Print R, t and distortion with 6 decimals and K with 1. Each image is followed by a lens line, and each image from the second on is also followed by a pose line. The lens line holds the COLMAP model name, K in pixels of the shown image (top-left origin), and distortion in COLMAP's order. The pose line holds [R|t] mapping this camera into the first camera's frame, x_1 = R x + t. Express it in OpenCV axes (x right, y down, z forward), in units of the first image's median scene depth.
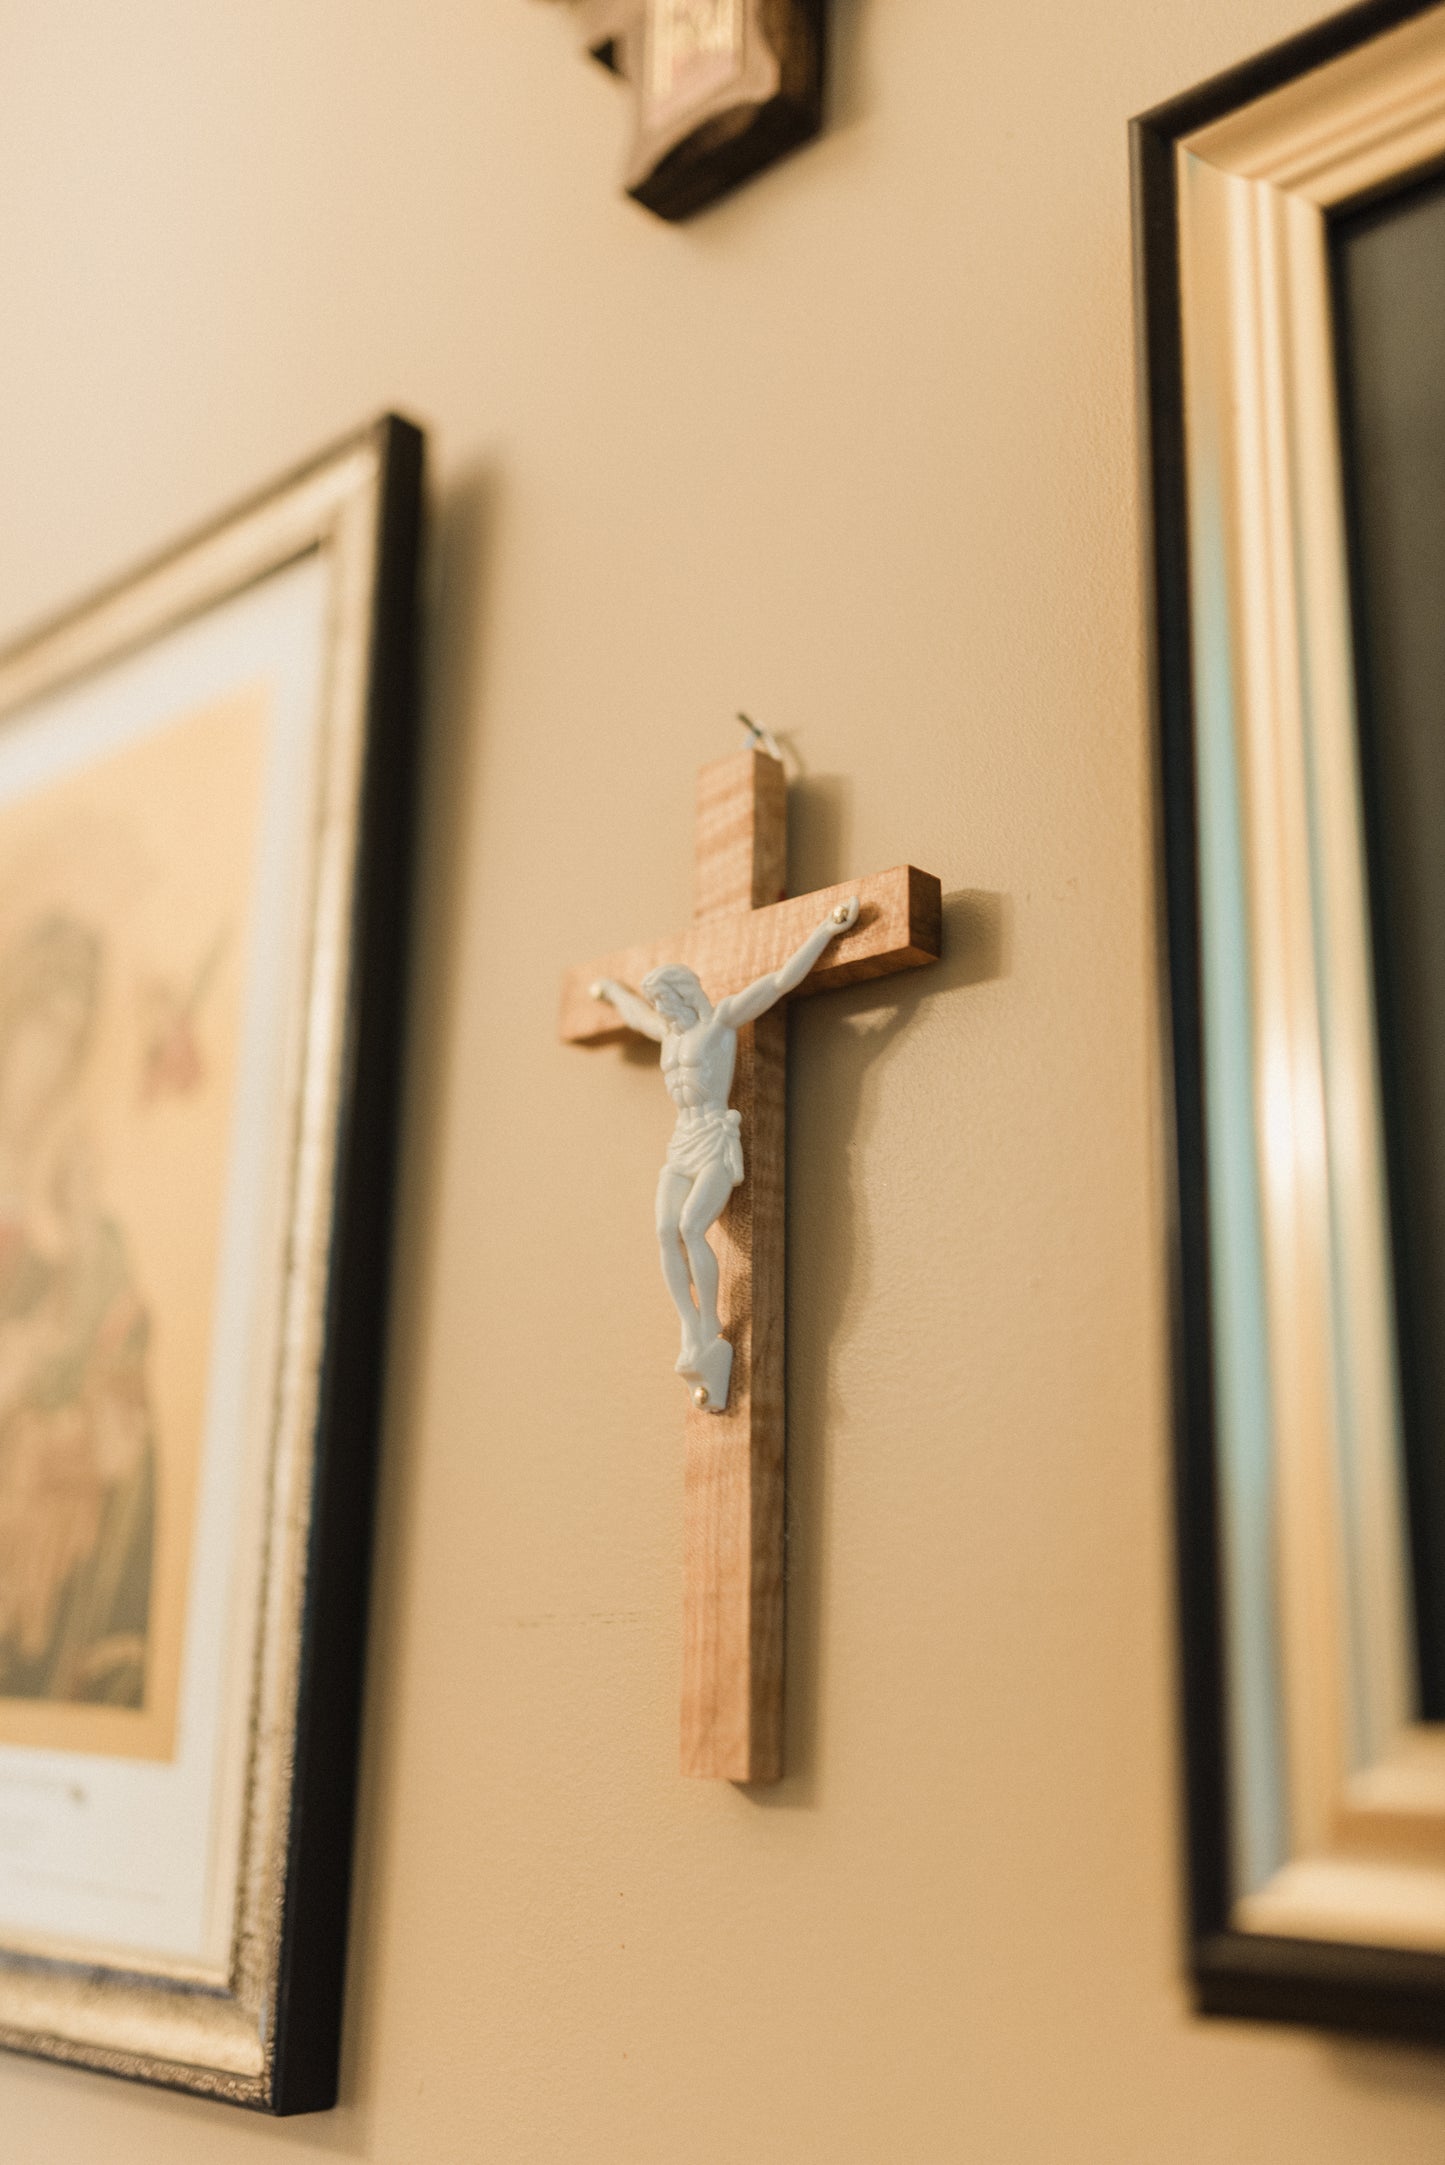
lens RADIAL K [[2331.4, 0, 726.5], [0, 2331.4, 1035.3], [0, 0, 1]] dist [0.008387, 0.013708]
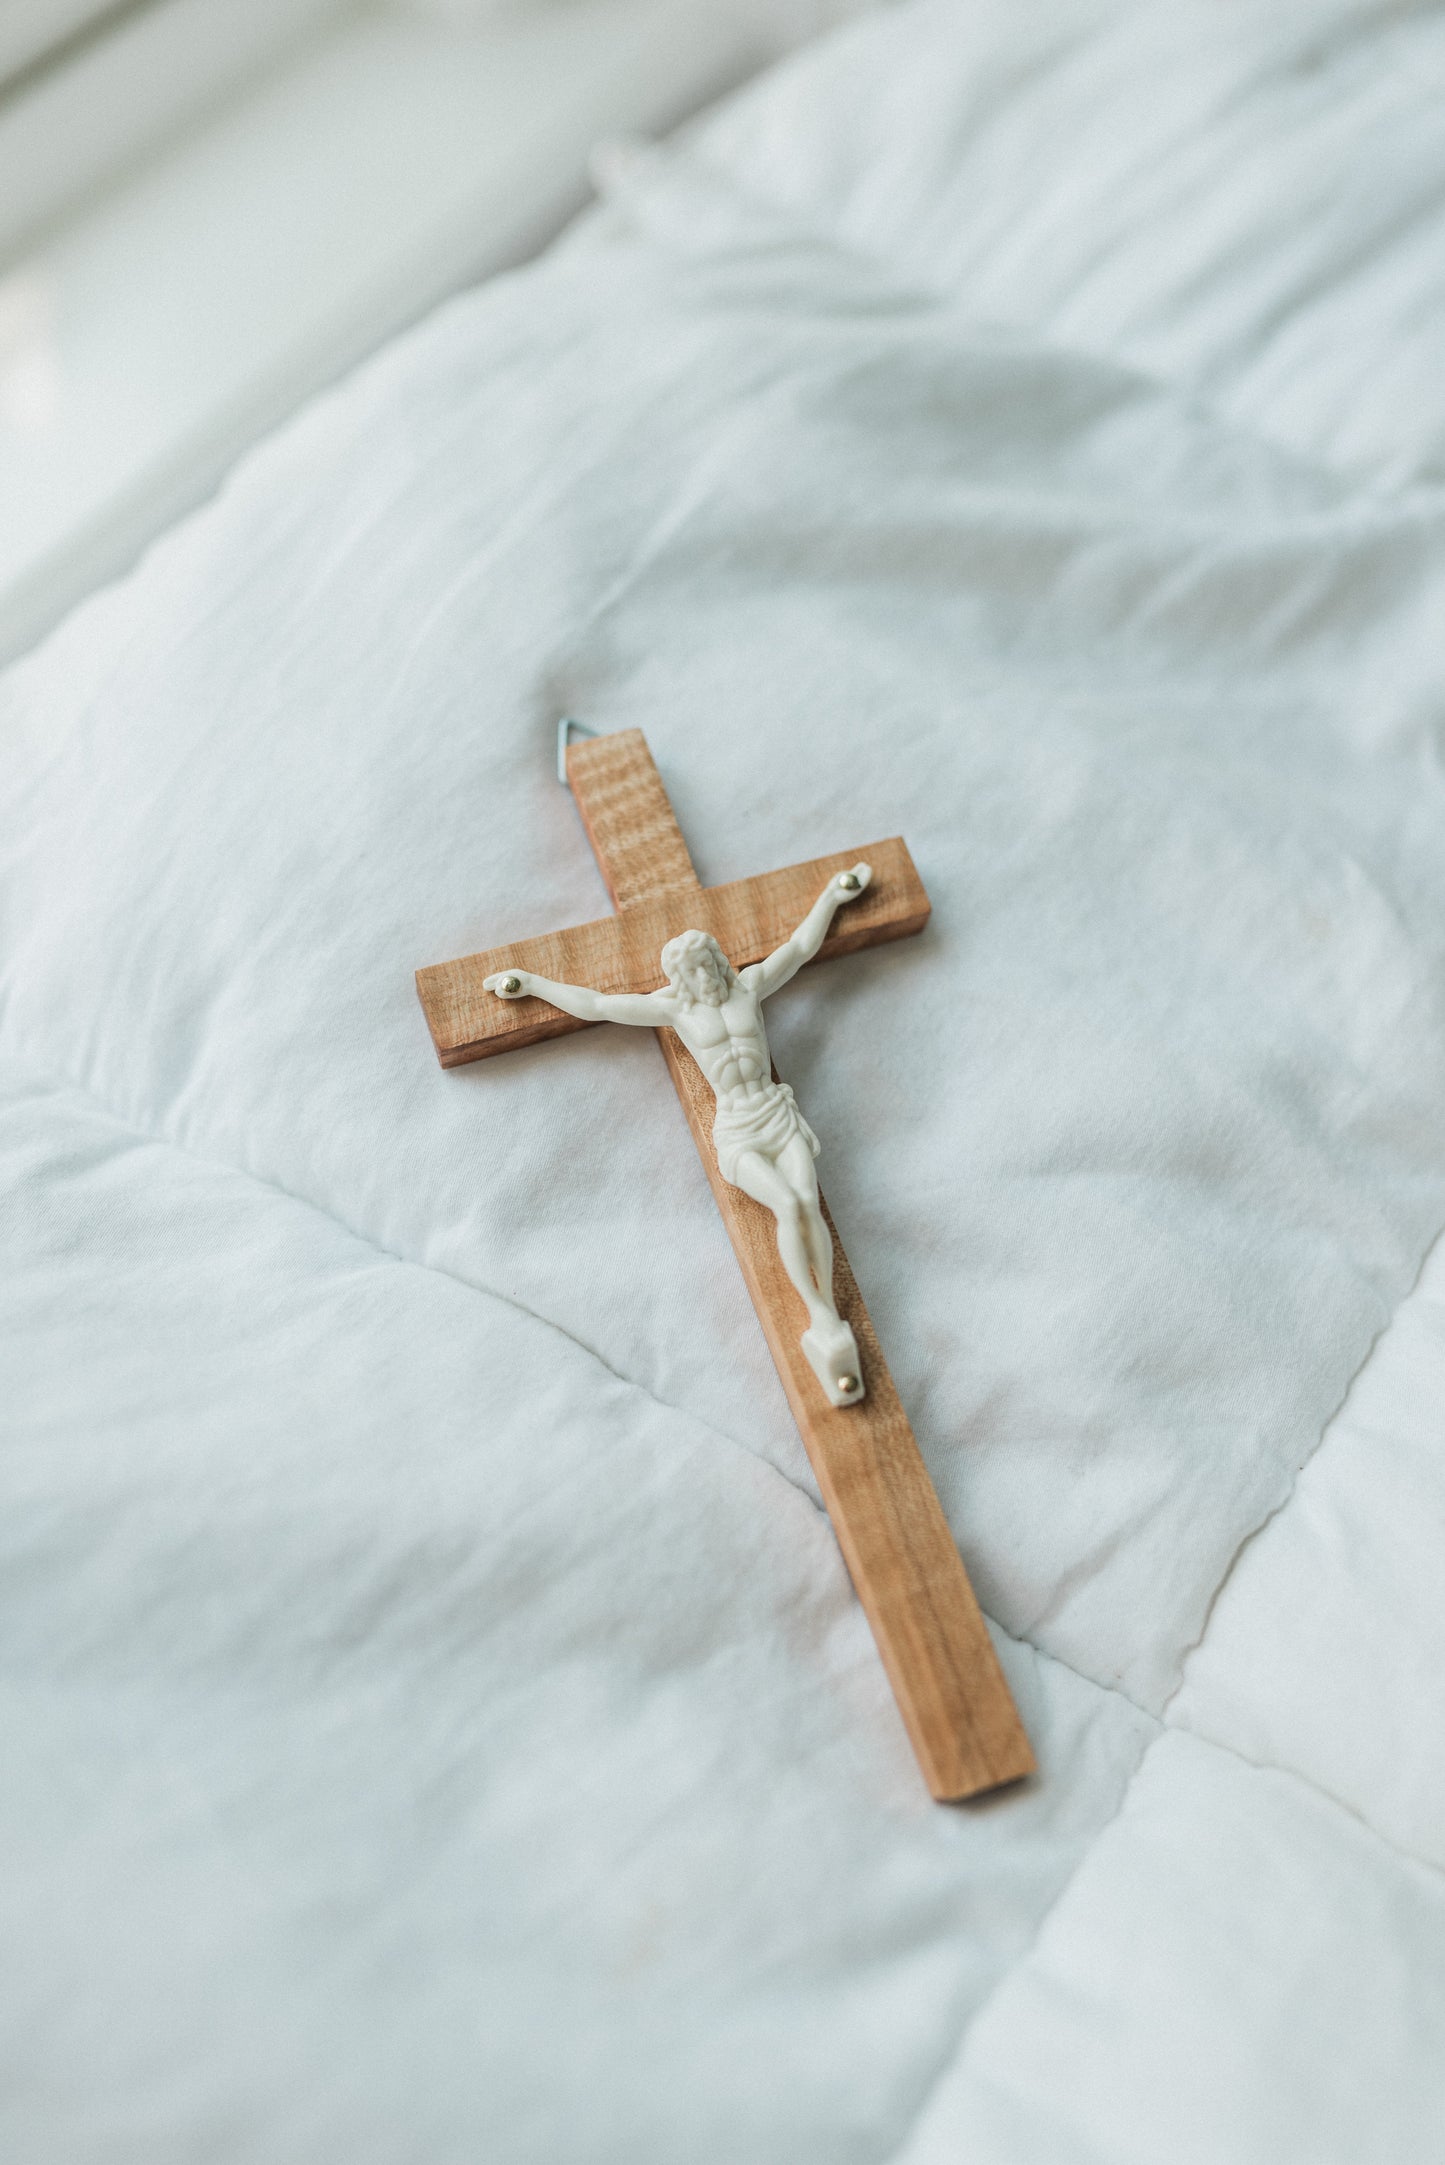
lens RADIAL K [[2343.1, 0, 735.0], [0, 2343.1, 982.2], [0, 0, 1]] dist [0.006410, 0.004387]
pose [[0.638114, 0.038491, 0.768979, -0.731823], [0.108887, 0.984200, -0.139621, 0.120926], [-0.762203, 0.172826, 0.623841, 0.429425]]
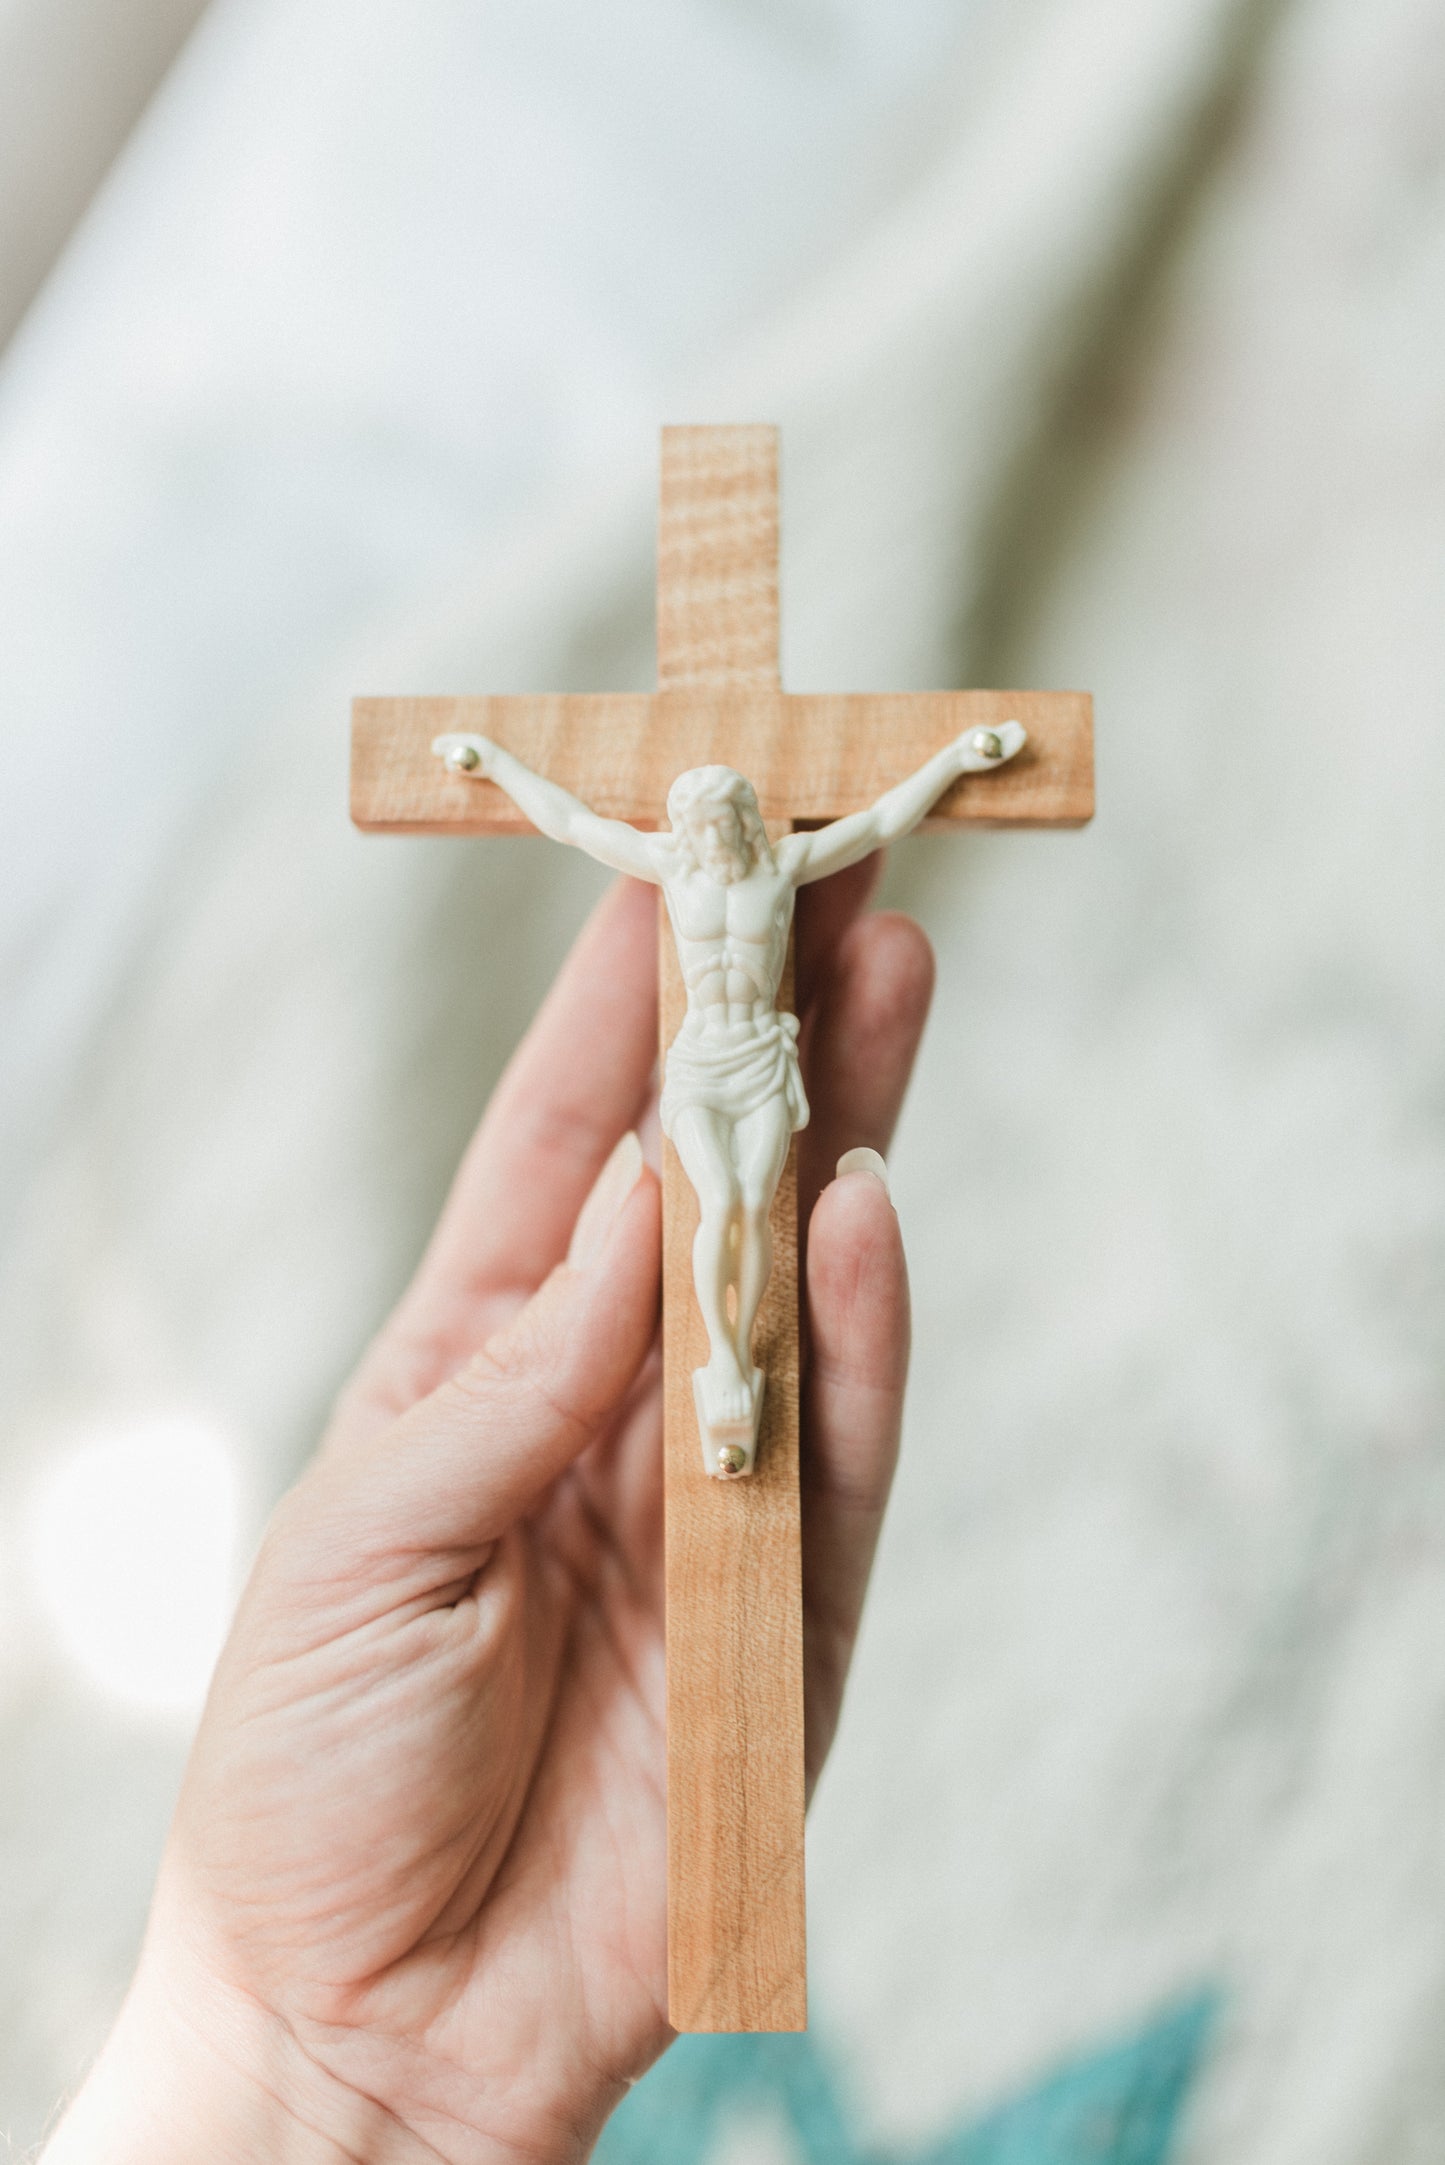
lens RADIAL K [[2331.4, 0, 726.5], [0, 2331.4, 1035.3], [0, 0, 1]] dist [0.008387, 0.013708]
pose [[0.747479, 0.059566, 0.661609, -0.439541], [-0.187570, 0.974369, 0.124191, -0.039478], [-0.637254, -0.216928, 0.739493, 0.535804]]
